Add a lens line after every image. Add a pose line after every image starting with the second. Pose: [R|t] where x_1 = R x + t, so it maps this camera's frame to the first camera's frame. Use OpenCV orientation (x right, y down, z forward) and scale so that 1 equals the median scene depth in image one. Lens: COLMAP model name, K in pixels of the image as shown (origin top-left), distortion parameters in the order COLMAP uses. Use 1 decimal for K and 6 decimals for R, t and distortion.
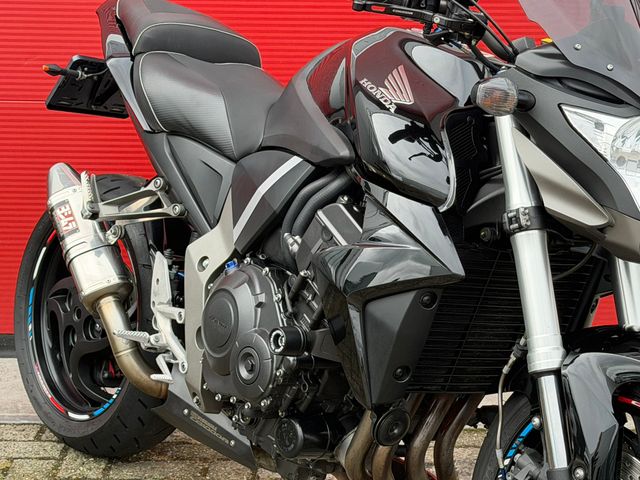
lens RADIAL K [[1509.7, 0, 326.1], [0, 1509.7, 243.9], [0, 0, 1]] dist [0.146260, 0.000000]
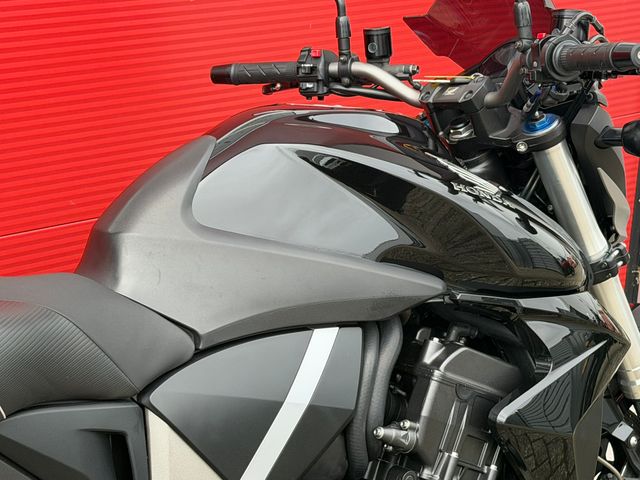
lens RADIAL K [[1509.7, 0, 323.3], [0, 1509.7, 242.2], [0, 0, 1]] dist [0.146260, 0.000000]
pose [[0.029819, -0.345193, 0.938058, -0.657331], [0.183343, 0.924442, 0.334354, -0.327418], [-0.982597, 0.162017, 0.090854, 0.947302]]
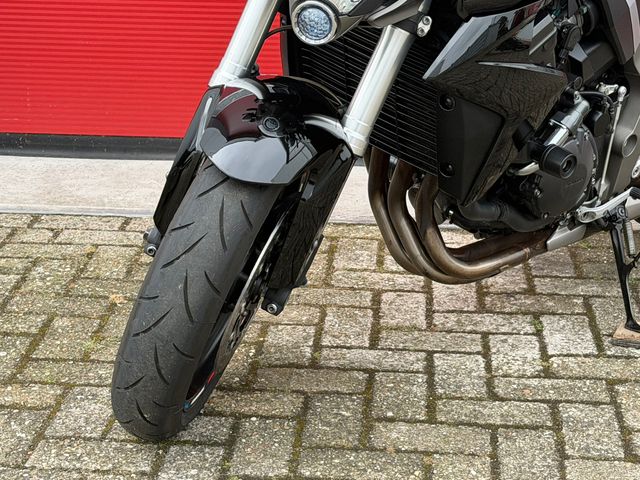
lens RADIAL K [[1509.7, 0, 322.1], [0, 1509.7, 259.9], [0, 0, 1]] dist [0.146260, 0.000000]
pose [[0.997331, 0.020698, -0.070018, 0.023109], [-0.013846, 0.995191, 0.096965, 0.063493], [0.071689, -0.095737, 0.992822, -0.010243]]
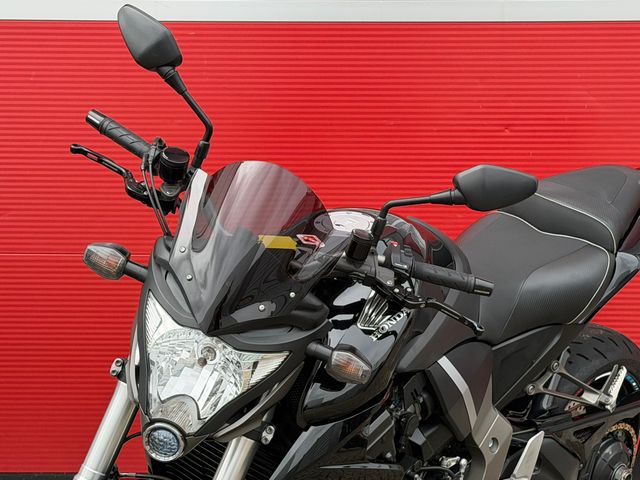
lens RADIAL K [[1509.7, 0, 324.5], [0, 1509.7, 255.2], [0, 0, 1]] dist [0.146260, 0.000000]
pose [[0.999815, -0.005085, -0.018540, 0.073590], [0.004100, 0.998598, -0.052773, -0.053329], [0.018783, 0.052688, 0.998434, -0.084810]]
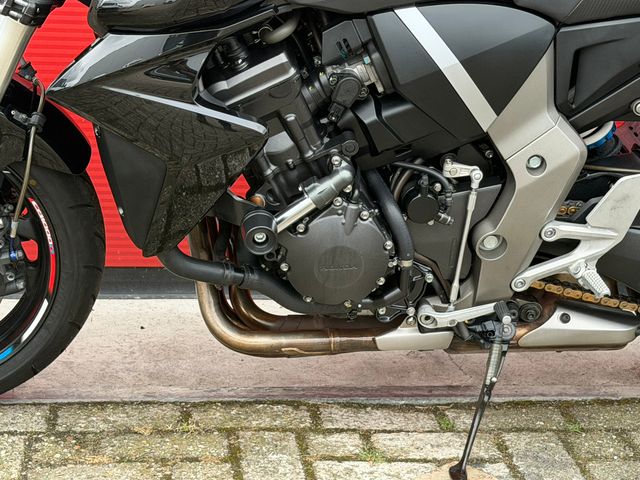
lens RADIAL K [[1509.7, 0, 319.1], [0, 1509.7, 252.7], [0, 0, 1]] dist [0.146260, 0.000000]
pose [[0.762595, 0.254436, -0.594736, 0.606791], [-0.200736, 0.967089, 0.156342, -0.027396], [0.614942, 0.000159, 0.788573, 0.372859]]
